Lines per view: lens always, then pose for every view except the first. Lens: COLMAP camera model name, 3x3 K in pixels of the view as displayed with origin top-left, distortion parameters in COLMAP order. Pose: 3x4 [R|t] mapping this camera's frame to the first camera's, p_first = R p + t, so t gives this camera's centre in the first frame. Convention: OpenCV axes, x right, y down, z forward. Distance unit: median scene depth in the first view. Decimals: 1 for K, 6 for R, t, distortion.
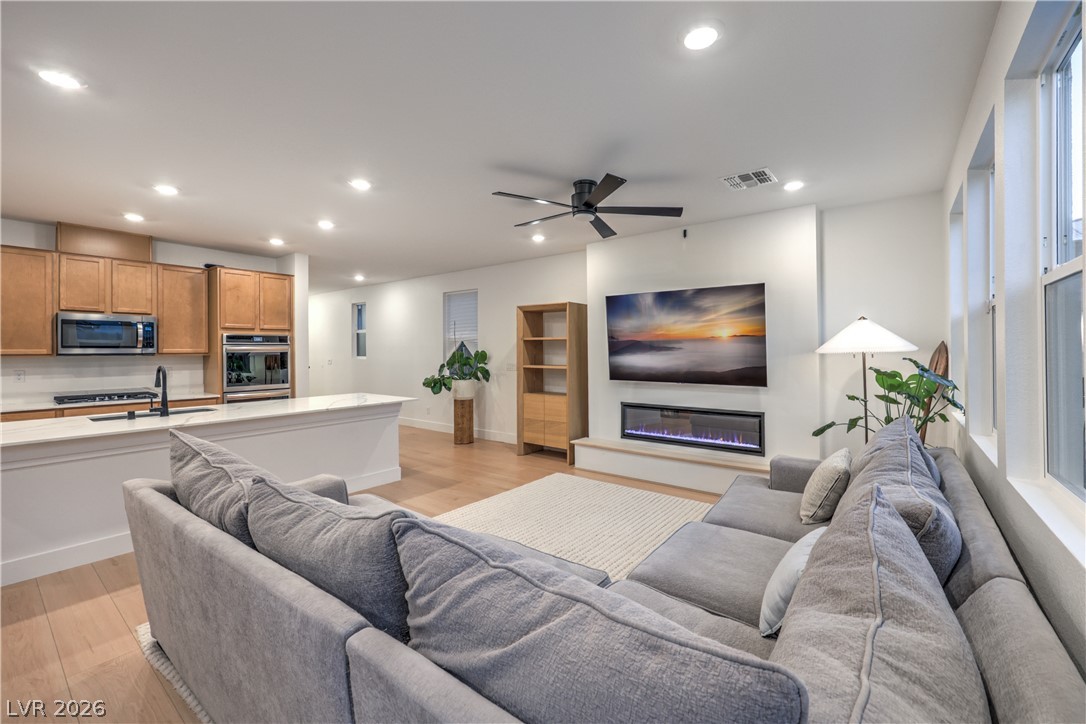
lens RADIAL K [[457.4, 0, 551.0], [0, 457.4, 349.3], [0, 0, 1]] dist [0.001266, 0.000619]
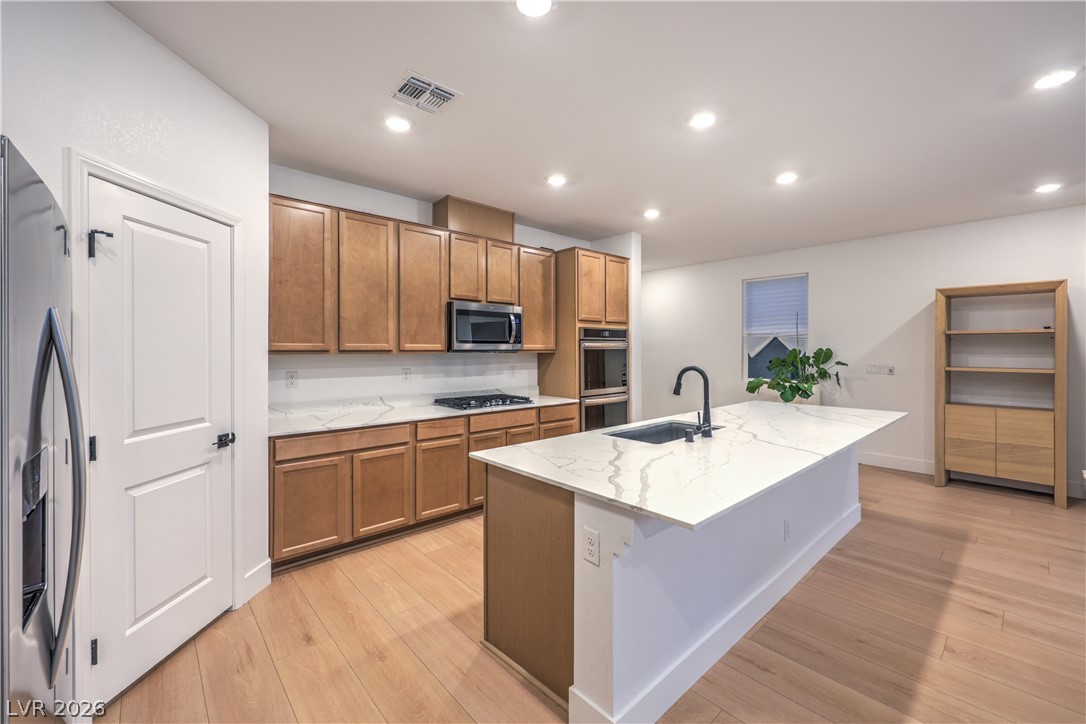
lens RADIAL K [[441.6, 0, 547.2], [0, 441.6, 356.0], [0, 0, 1]] dist [0.000633, 0.000407]
pose [[0.985355, 0.005154, -0.170438, -0.638264], [-0.002262, 0.999850, 0.017154, 0.005450], [0.170501, -0.016517, 0.985219, 0.188845]]
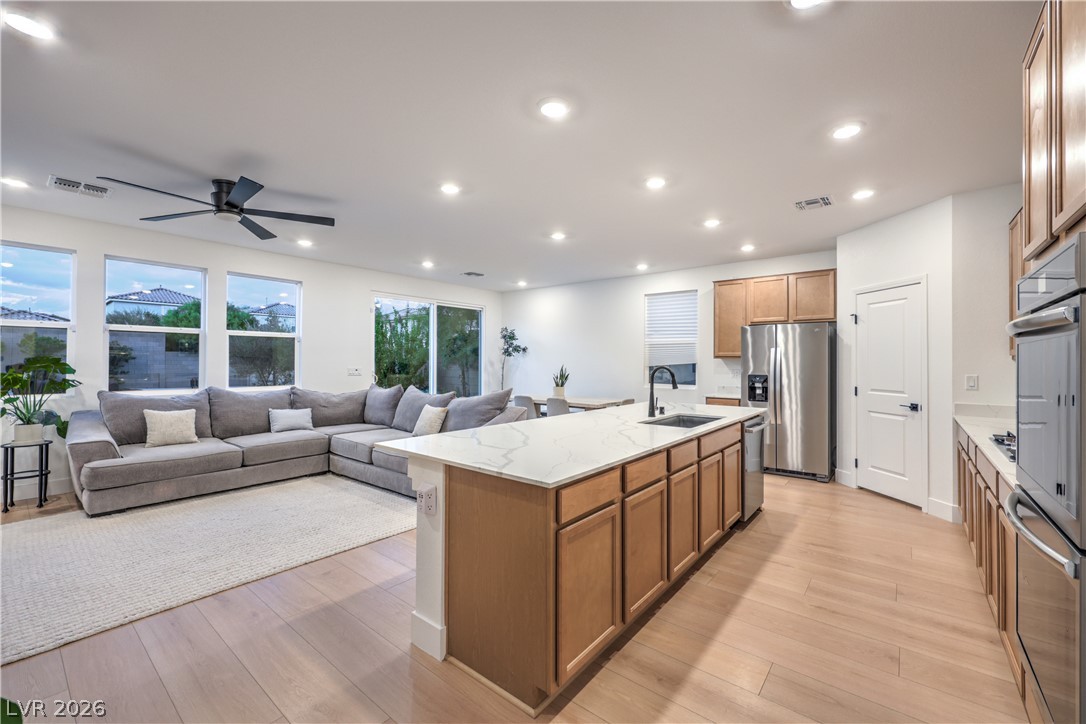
lens RADIAL K [[441.6, 0, 547.2], [0, 441.6, 356.0], [0, 0, 1]] dist [0.000633, 0.000407]
pose [[-0.999895, 0.000354, 0.014495, -0.416534], [0.000185, 0.999932, -0.011679, 0.017259], [-0.014498, -0.011675, -0.999827, 1.281663]]
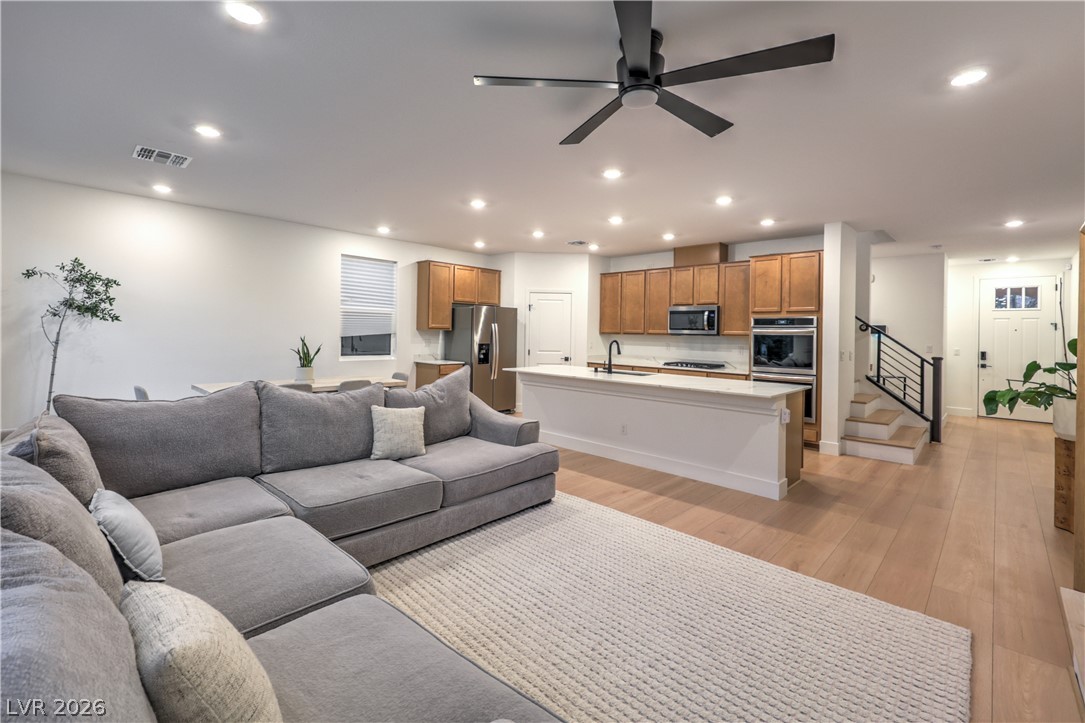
lens RADIAL K [[468.5, 0, 538.4], [0, 468.5, 330.8], [0, 0, 1]] dist [0.000828, 0.000159]
pose [[-0.108284, -0.002863, -0.994116, 0.447857], [-0.019151, 0.999816, -0.000793, 0.008560], [0.993936, 0.018952, -0.108319, 0.614501]]
